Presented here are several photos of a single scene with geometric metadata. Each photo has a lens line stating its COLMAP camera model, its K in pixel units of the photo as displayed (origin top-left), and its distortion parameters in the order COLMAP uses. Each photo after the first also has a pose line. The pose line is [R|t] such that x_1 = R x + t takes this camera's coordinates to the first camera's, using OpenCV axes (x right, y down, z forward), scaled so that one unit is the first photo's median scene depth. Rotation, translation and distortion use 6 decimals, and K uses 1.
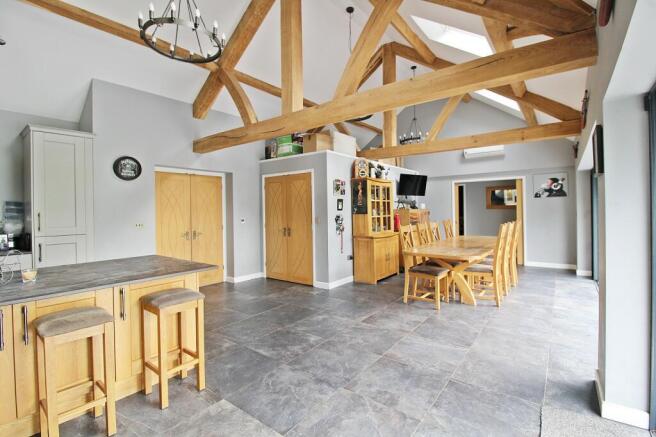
lens RADIAL K [[305.4, 0, 328.4], [0, 305.4, 212.2], [0, 0, 1]] dist [-0.001788, -0.000583]
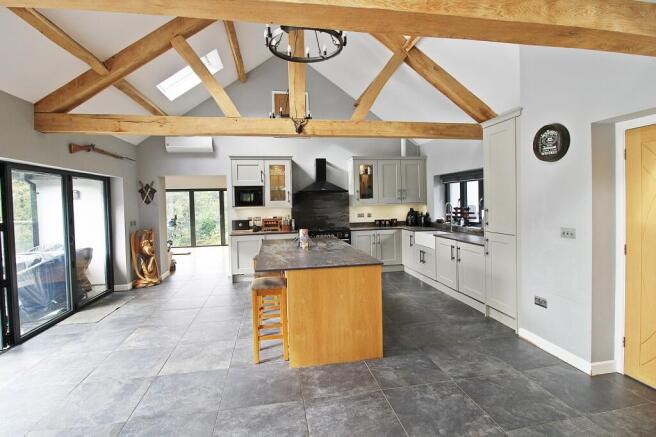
lens RADIAL K [[322.2, 0, 329.2], [0, 322.2, 210.8], [0, 0, 1]] dist [-0.018939, -0.000370]
pose [[-0.667552, 0.051318, -0.742792, 0.186694], [0.027012, 0.998634, 0.044718, -0.048730], [0.744073, 0.009787, -0.668027, 1.233455]]
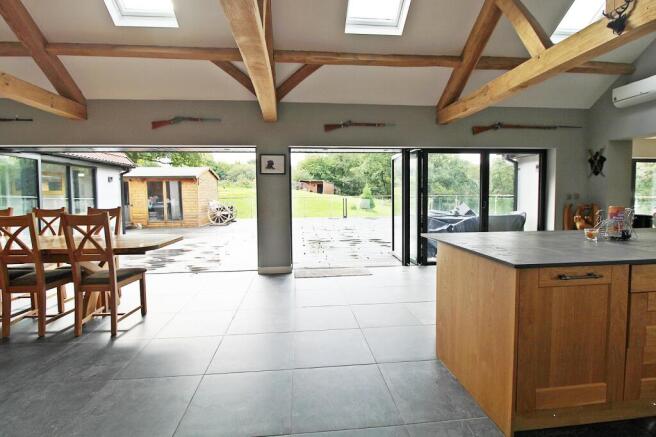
lens RADIAL K [[313.2, 0, 330.2], [0, 313.2, 210.1], [0, 0, 1]] dist [-0.000618, -0.011581]
pose [[-0.697269, -0.016325, 0.716623, -0.559863], [0.024003, 0.998648, 0.046104, 0.024860], [-0.716407, 0.049348, -0.695935, 1.242260]]
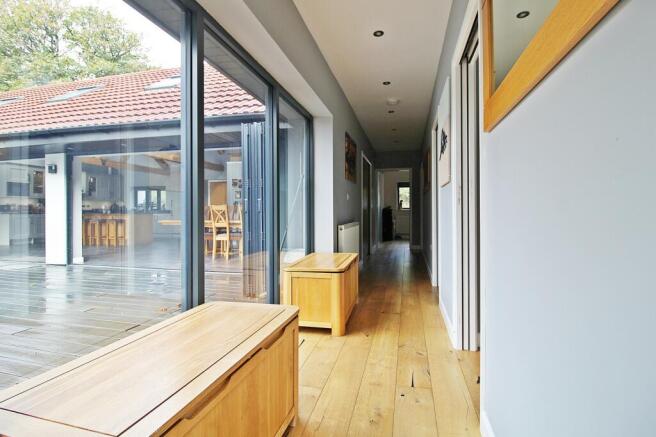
lens RADIAL K [[313.2, 0, 330.2], [0, 313.2, 210.1], [0, 0, 1]] dist [-0.000618, -0.011581]
pose [[0.407494, 0.012262, -0.913126, 2.348209], [-0.009865, 0.999911, 0.009025, 0.052665], [0.913155, 0.005330, 0.407578, 1.087623]]
